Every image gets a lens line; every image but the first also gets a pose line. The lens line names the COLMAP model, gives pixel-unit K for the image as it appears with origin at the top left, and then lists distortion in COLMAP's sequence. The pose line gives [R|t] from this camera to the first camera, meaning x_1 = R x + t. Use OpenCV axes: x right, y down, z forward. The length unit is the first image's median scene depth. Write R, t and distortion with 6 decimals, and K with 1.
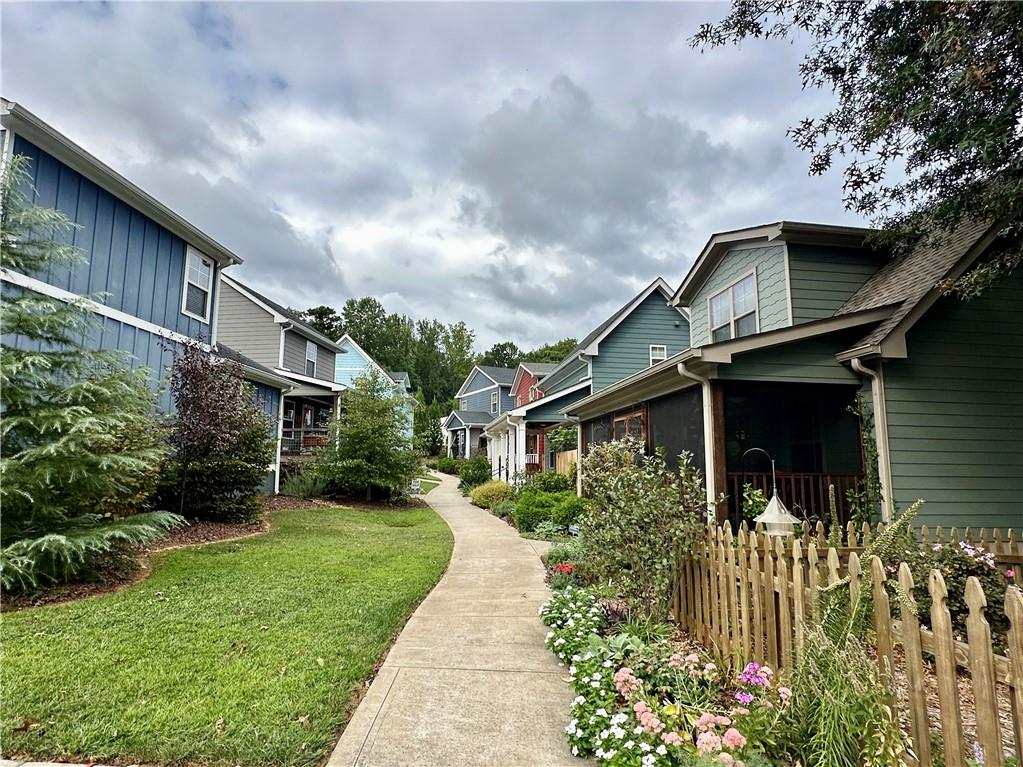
lens RADIAL K [[557.0, 0, 498.2], [0, 557.0, 399.2], [0, 0, 1]] dist [0.000281, 0.000039]
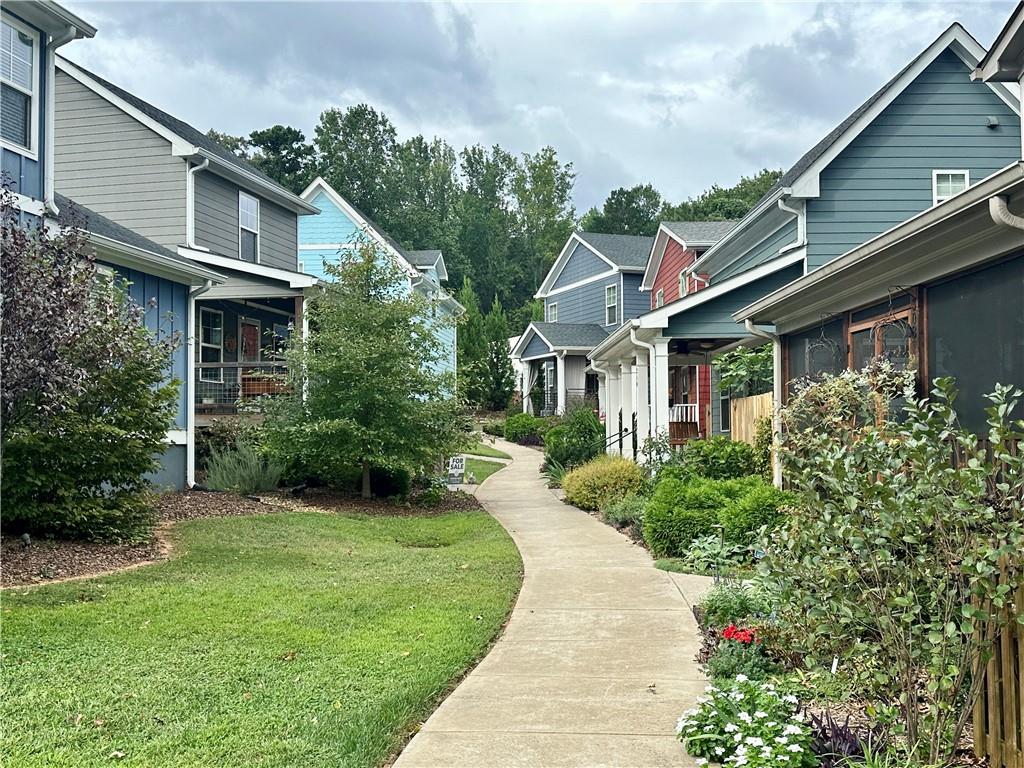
lens RADIAL K [[1067.6, 0, 515.9], [0, 1067.6, 398.2], [0, 0, 1]] dist [0.166516, -0.339401]
pose [[0.994562, -0.017679, -0.102635, 0.016006], [0.026843, 0.995705, 0.088608, 0.006448], [0.100628, -0.090881, 0.990765, 0.040151]]
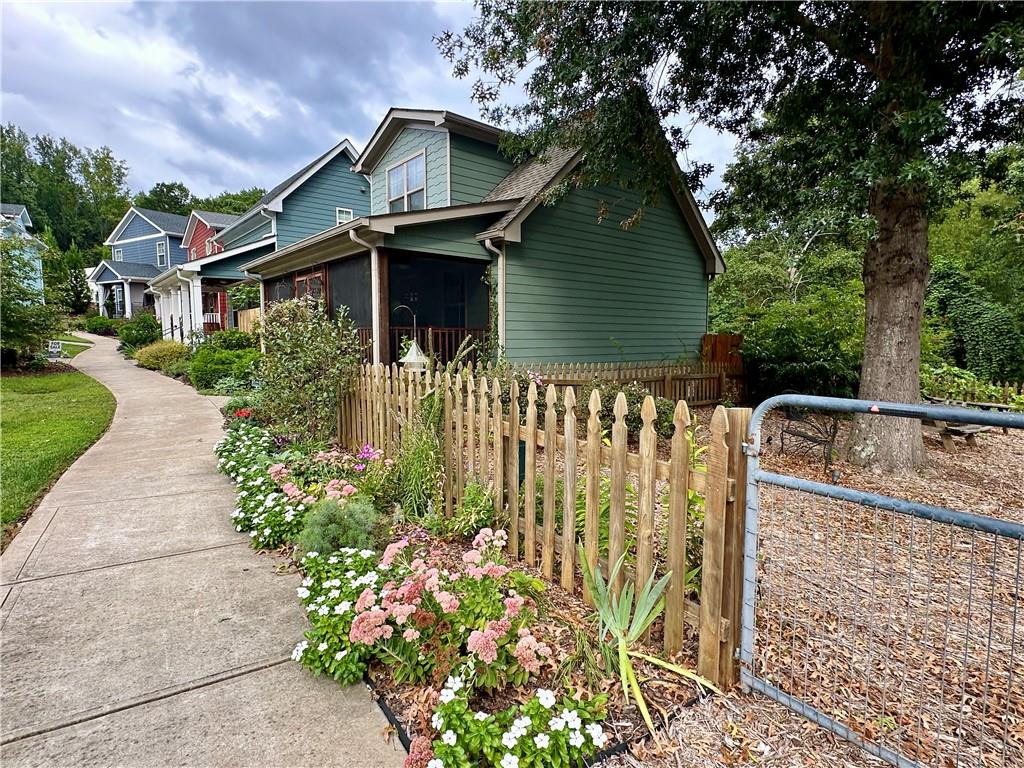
lens RADIAL K [[534.6, 0, 512.0], [0, 534.6, 384.0], [0, 0, 1]] dist [-0.000258, -0.000018]
pose [[0.845874, -0.054618, 0.530579, 0.007848], [-0.064153, 0.977104, 0.202859, -0.000110], [-0.529511, -0.205632, 0.823003, -0.076743]]
